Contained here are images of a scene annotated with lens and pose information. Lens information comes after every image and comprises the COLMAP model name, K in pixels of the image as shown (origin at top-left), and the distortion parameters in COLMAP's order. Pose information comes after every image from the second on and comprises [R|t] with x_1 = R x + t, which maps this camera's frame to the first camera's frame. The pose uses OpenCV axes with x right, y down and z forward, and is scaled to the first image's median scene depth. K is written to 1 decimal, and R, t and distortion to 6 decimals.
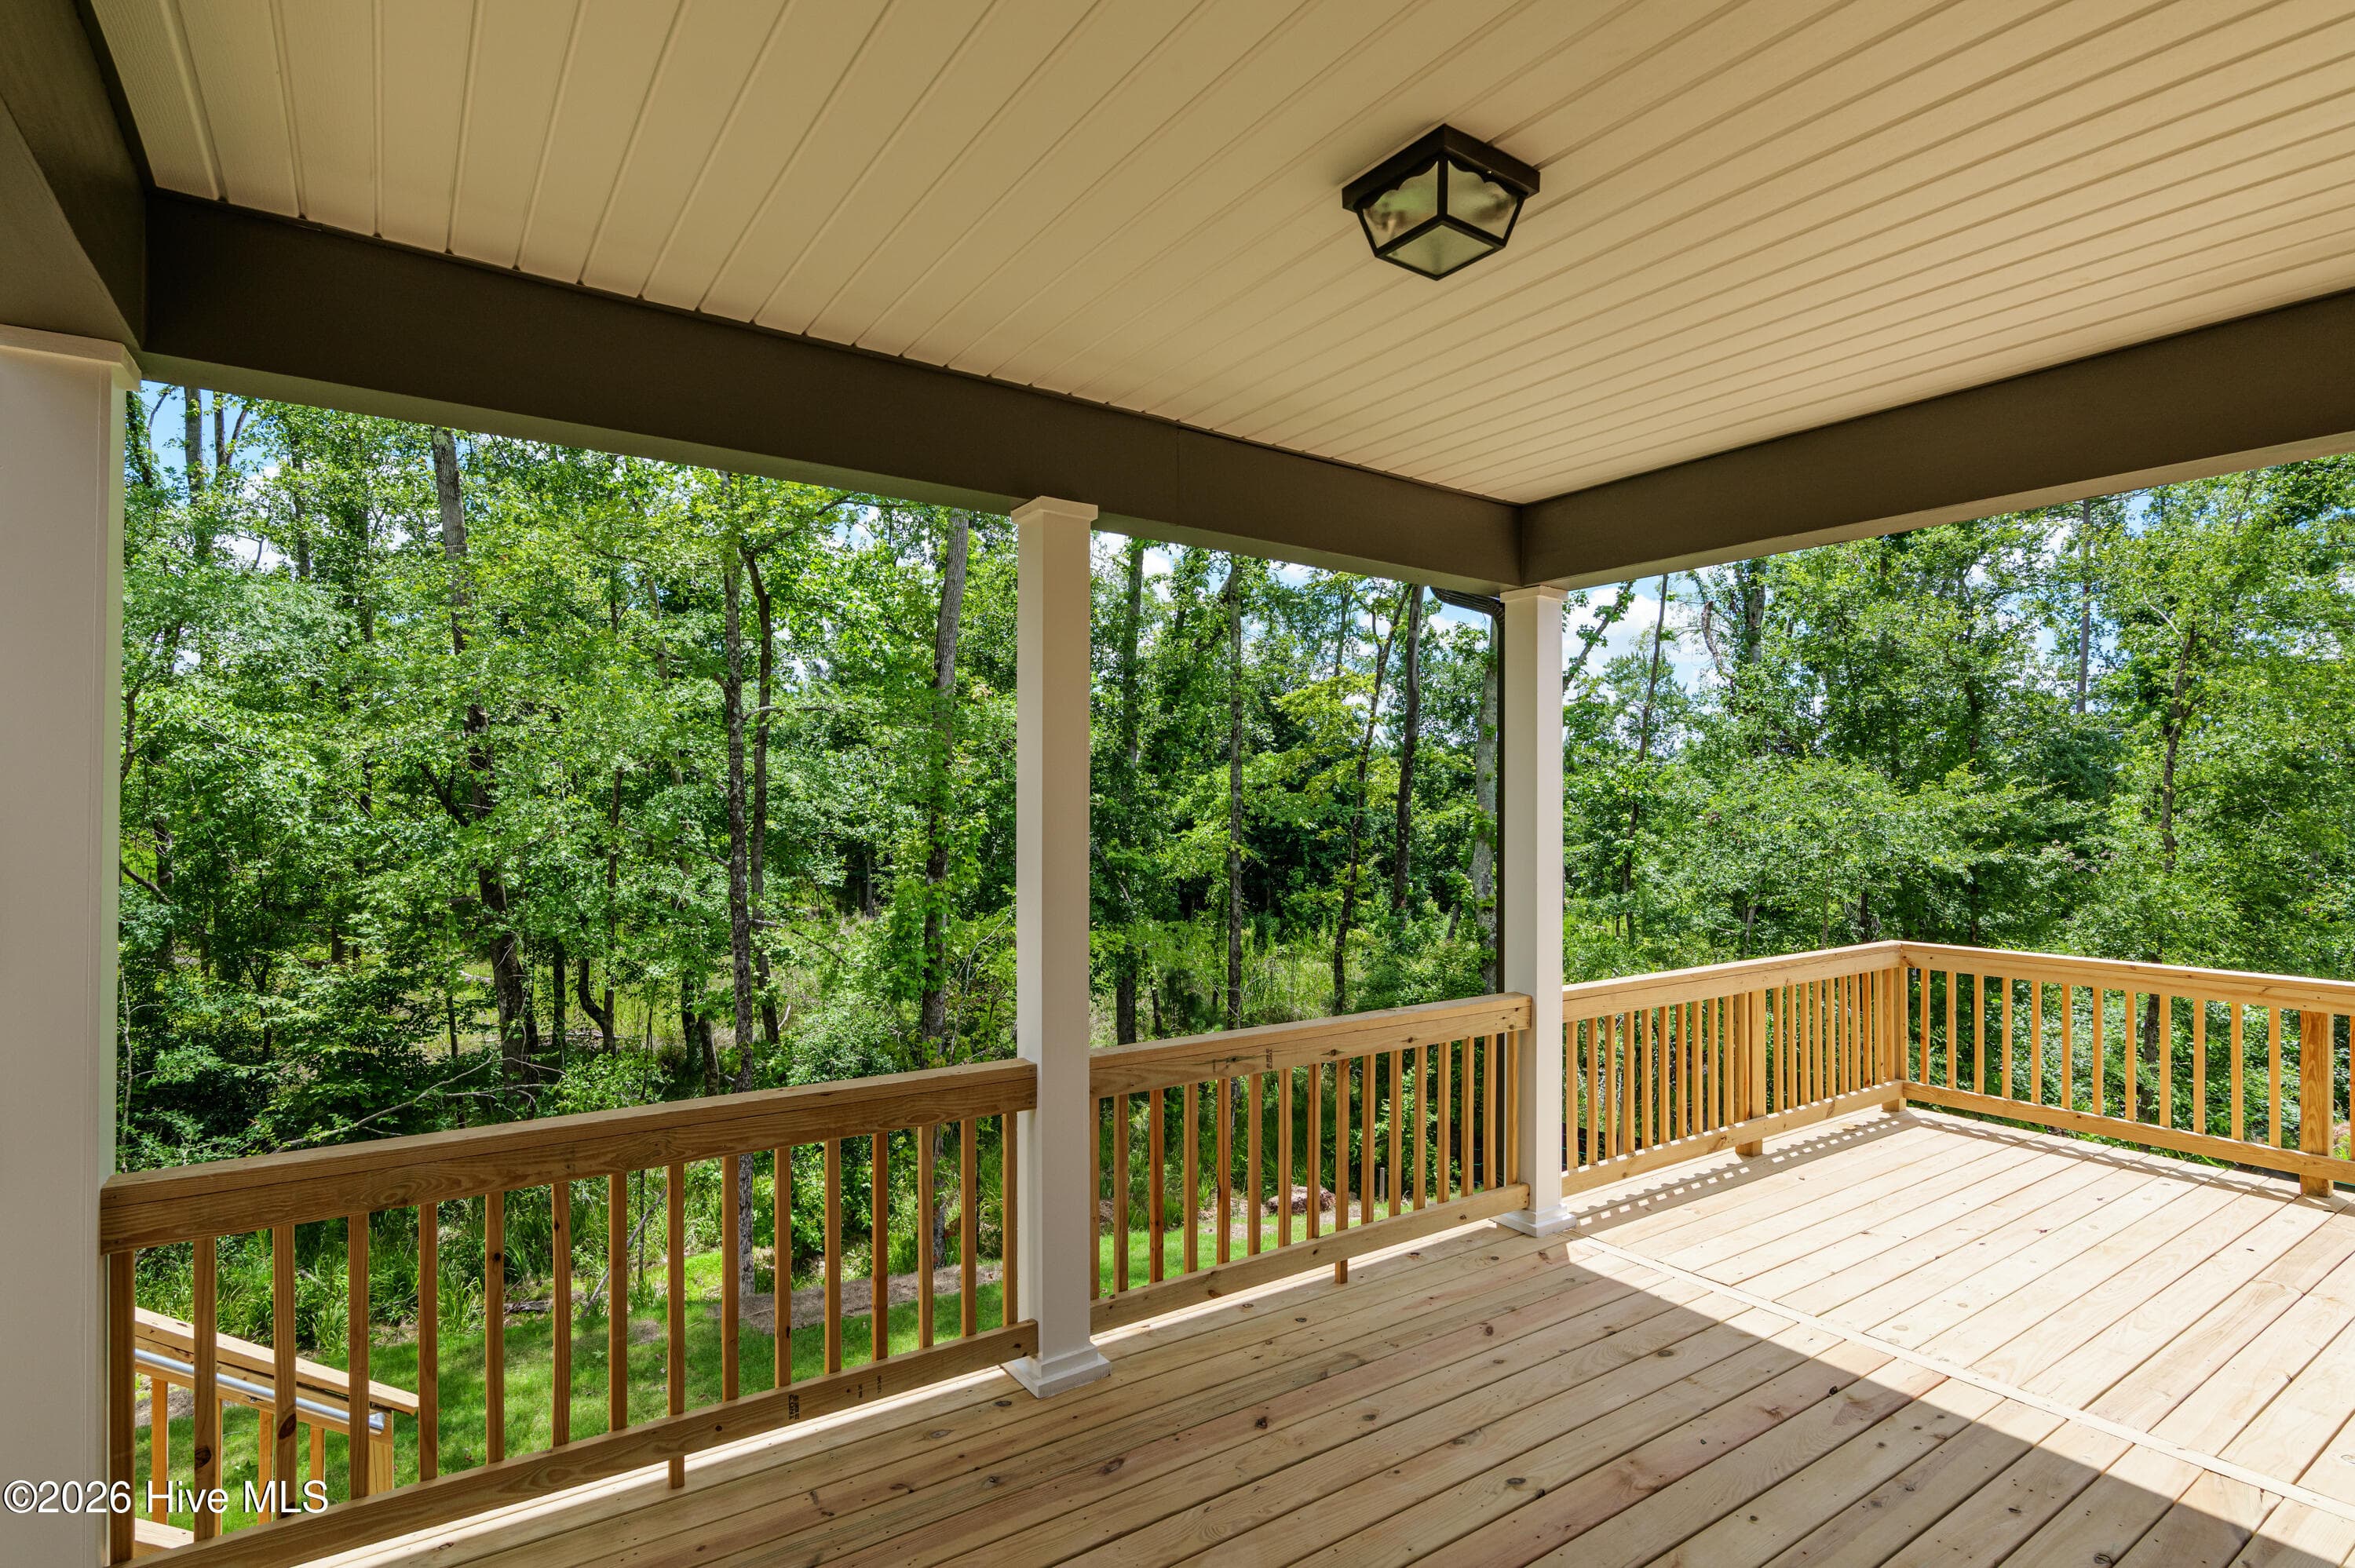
lens RADIAL K [[1155.2, 0, 1177.5], [0, 1155.2, 784.0], [0, 0, 1]] dist [-0.004453, 0.000757]
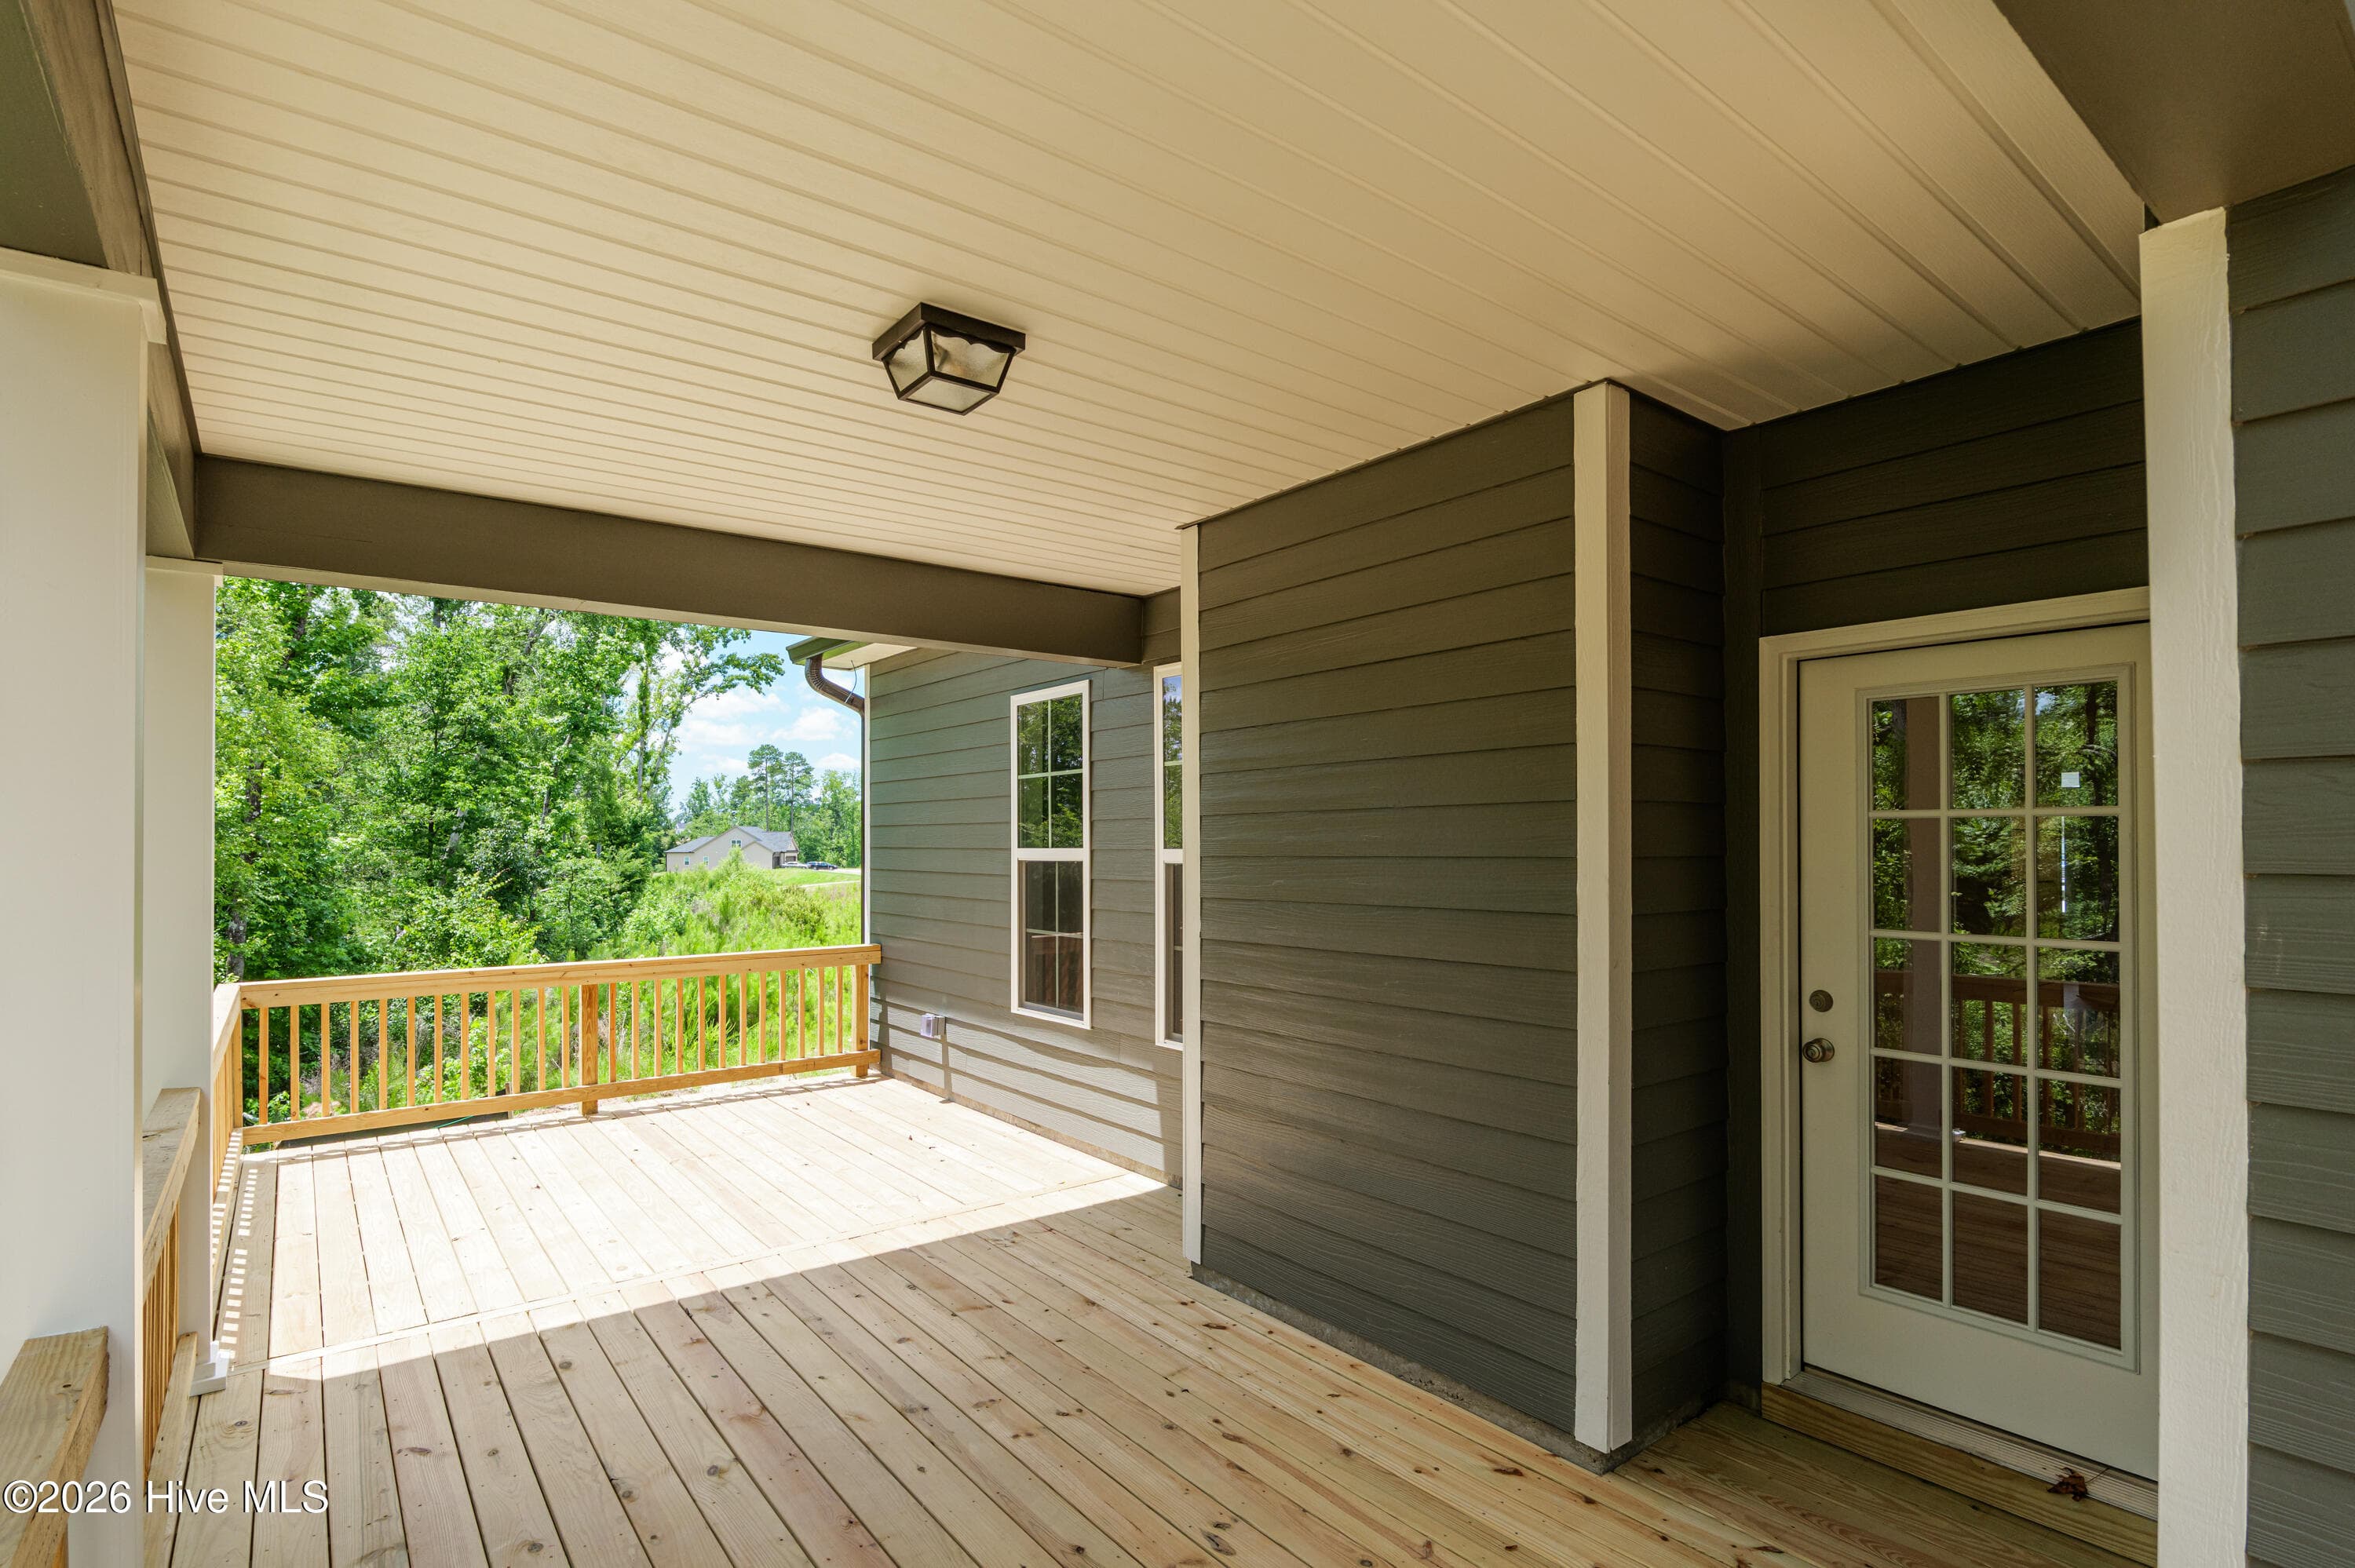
lens RADIAL K [[1088.4, 0, 1178.2], [0, 1088.4, 823.7], [0, 0, 1]] dist [-0.002373, -0.000021]
pose [[-0.018467, 0.011694, 0.999761, -0.456069], [-0.014074, 0.999829, -0.011955, 0.005004], [-0.999730, -0.014292, -0.018299, 0.370072]]
